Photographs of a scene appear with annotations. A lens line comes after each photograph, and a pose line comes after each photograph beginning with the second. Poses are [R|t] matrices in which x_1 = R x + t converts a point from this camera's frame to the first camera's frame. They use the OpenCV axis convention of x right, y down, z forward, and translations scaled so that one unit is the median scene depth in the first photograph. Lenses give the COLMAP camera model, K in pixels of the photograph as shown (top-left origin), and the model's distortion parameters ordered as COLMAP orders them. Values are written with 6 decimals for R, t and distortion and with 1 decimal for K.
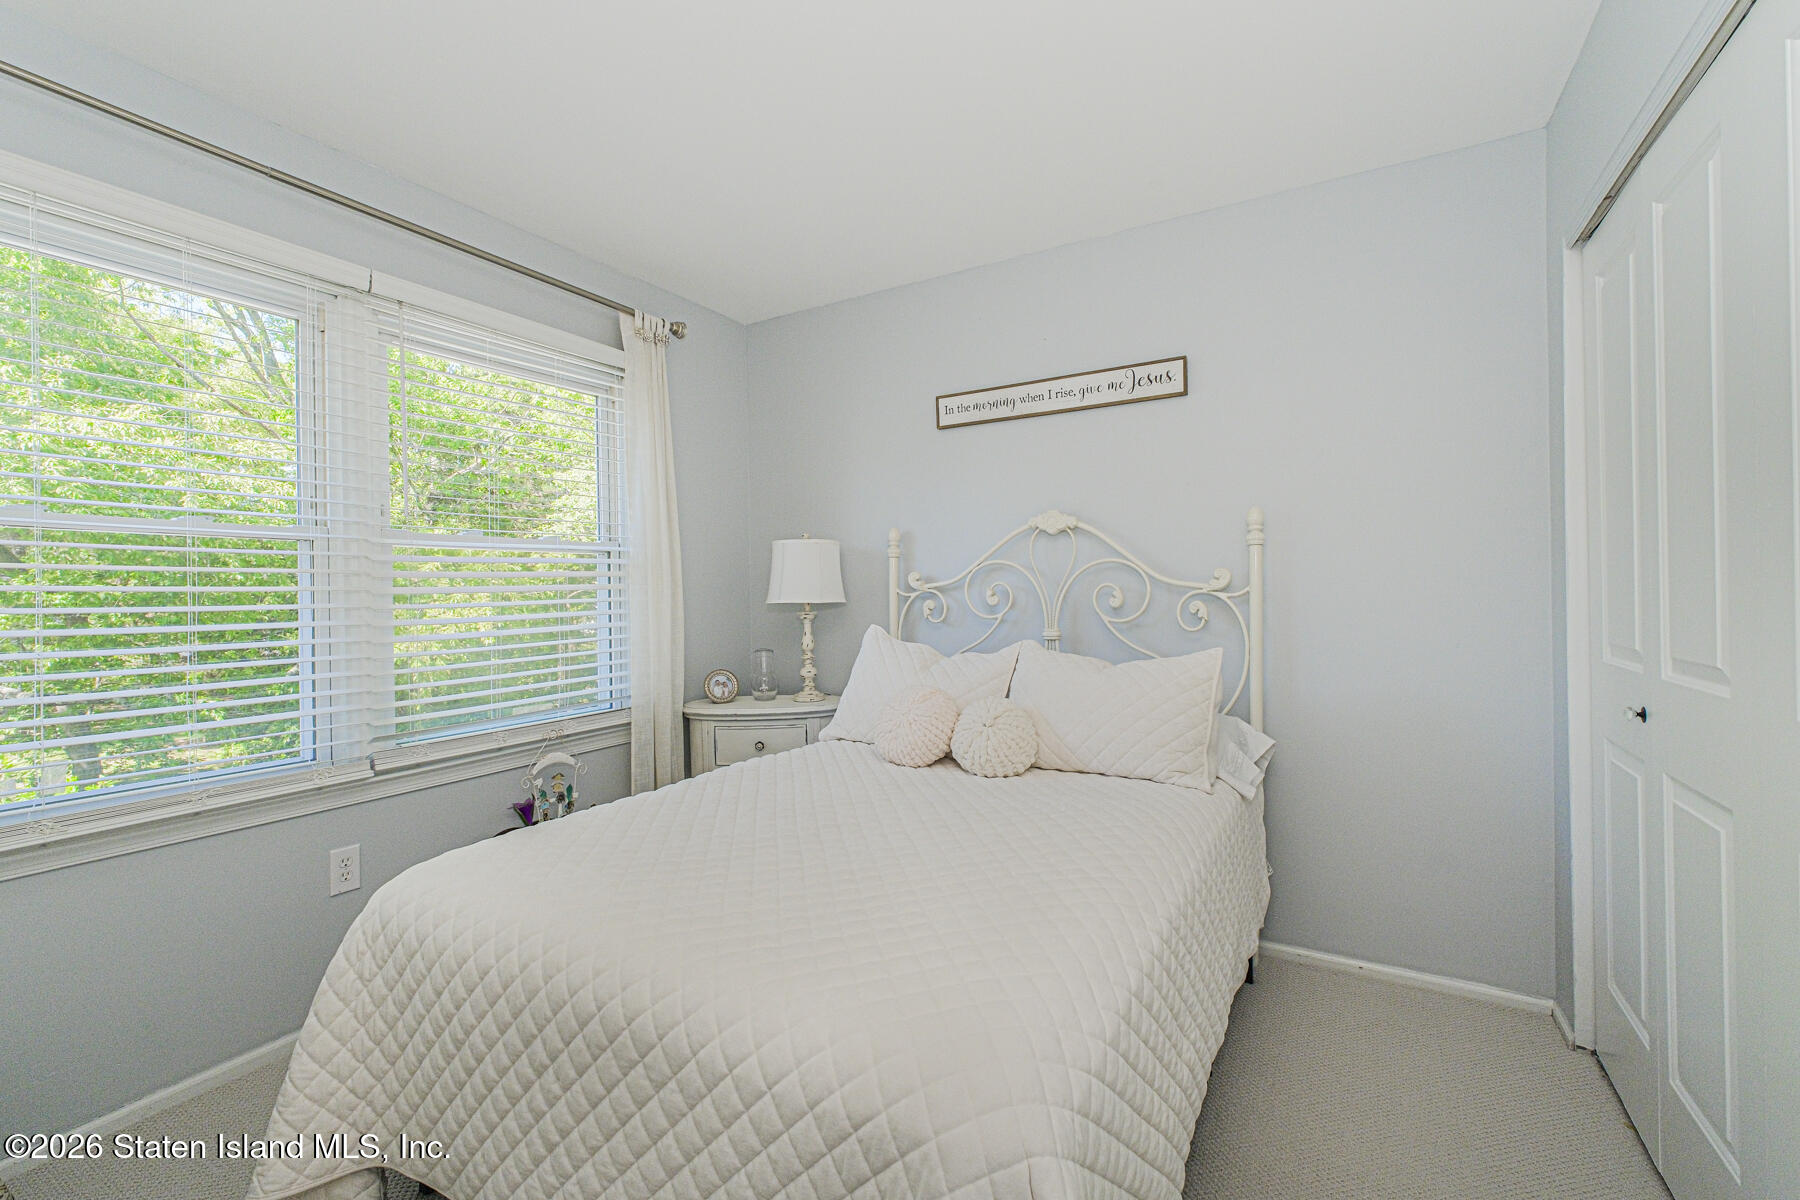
lens RADIAL K [[756.1, 0, 899.4], [0, 756.1, 597.5], [0, 0, 1]] dist [0.003218, -0.000374]
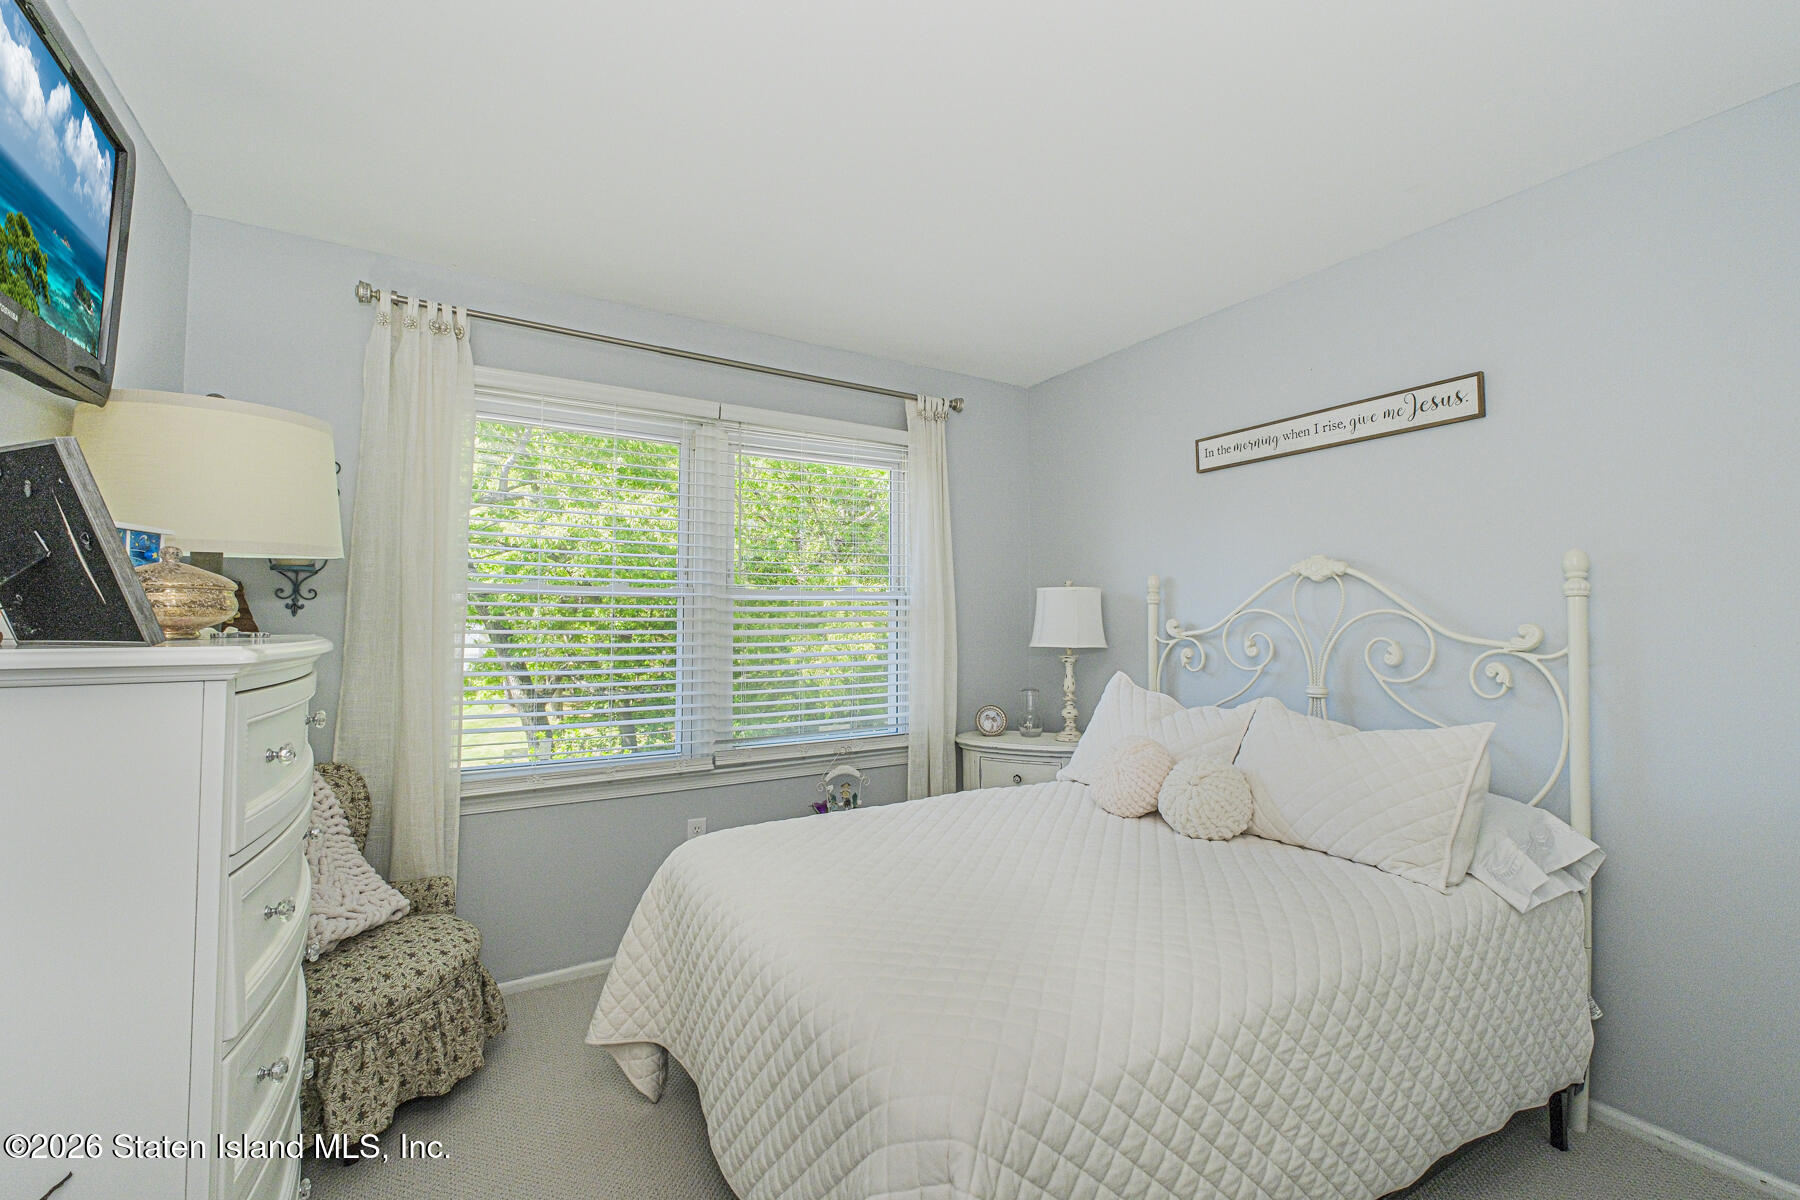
lens RADIAL K [[756.1, 0, 901.1], [0, 756.1, 599.6], [0, 0, 1]] dist [0.003218, -0.000374]
pose [[0.879581, -0.000599, -0.475748, 0.195151], [-0.014875, 0.999476, -0.028760, -0.028102], [0.475516, 0.032373, 0.879111, -0.040109]]
